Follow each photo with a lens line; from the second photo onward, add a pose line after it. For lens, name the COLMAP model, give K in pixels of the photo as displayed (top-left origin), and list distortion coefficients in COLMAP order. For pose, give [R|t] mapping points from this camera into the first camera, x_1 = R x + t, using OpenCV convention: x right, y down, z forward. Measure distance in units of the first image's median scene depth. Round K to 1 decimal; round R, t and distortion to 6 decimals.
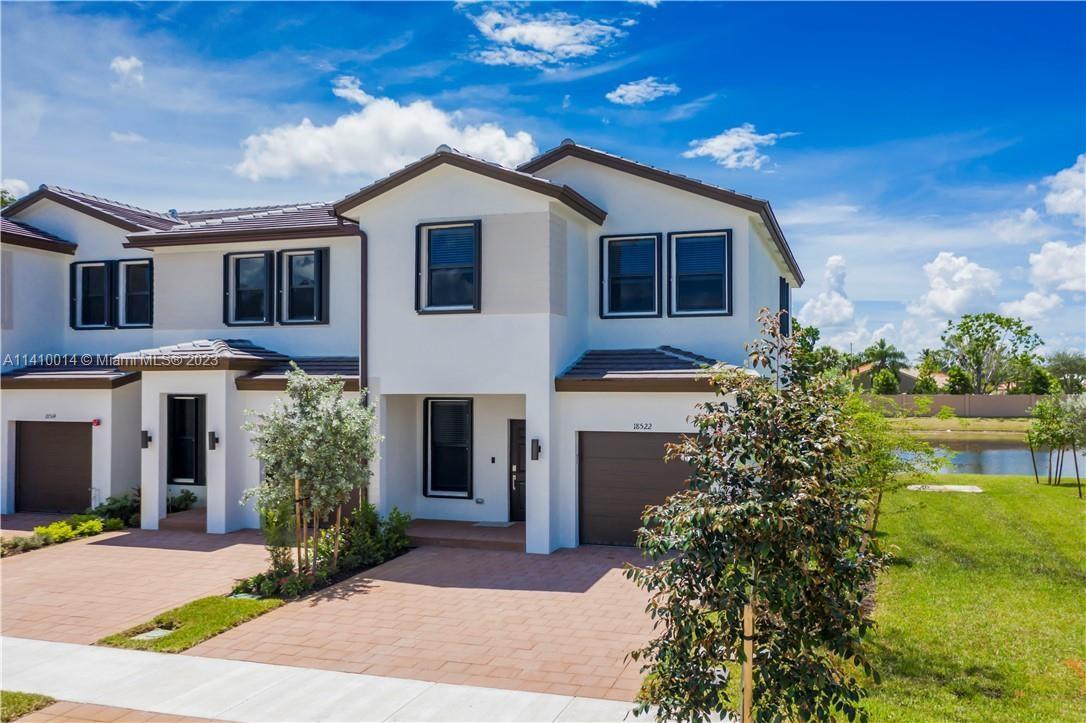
lens RADIAL K [[946.9, 0, 548.2], [0, 946.9, 378.3], [0, 0, 1]] dist [0.016567, 0.012013]
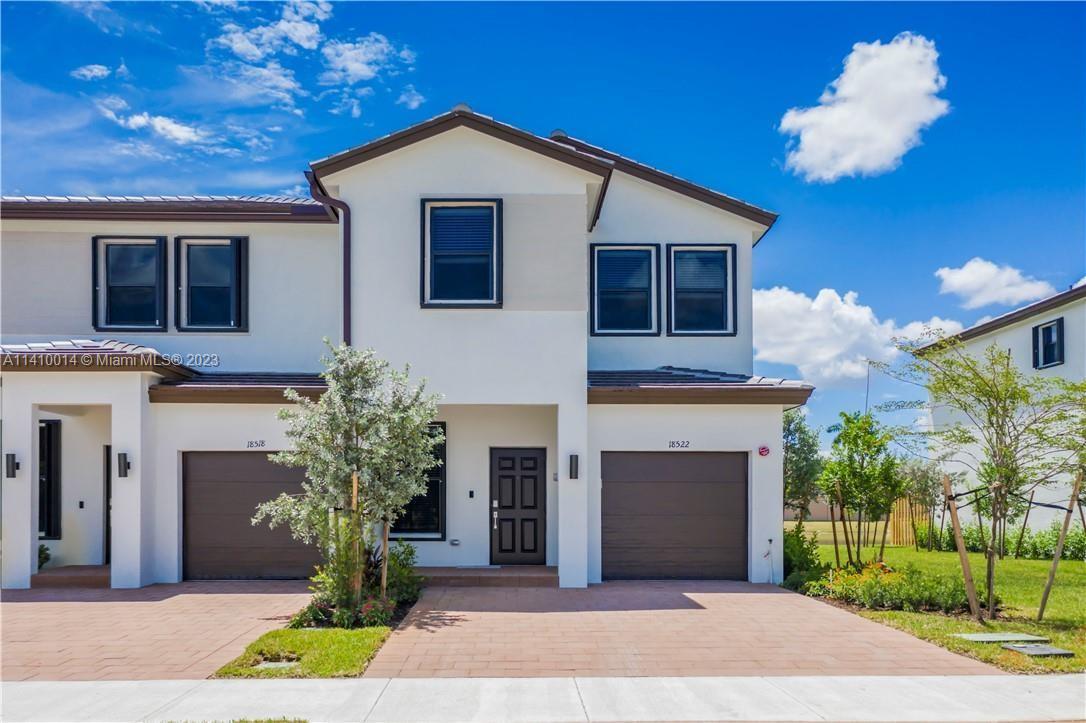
lens RADIAL K [[956.0, 0, 543.7], [0, 956.0, 499.5], [0, 0, 1]] dist [0.014521, 0.014595]
pose [[0.941036, -0.000206, 0.338305, -0.295826], [-0.000476, 0.999998, 0.001934, 0.090839], [-0.338305, -0.001981, 0.941034, 0.164101]]
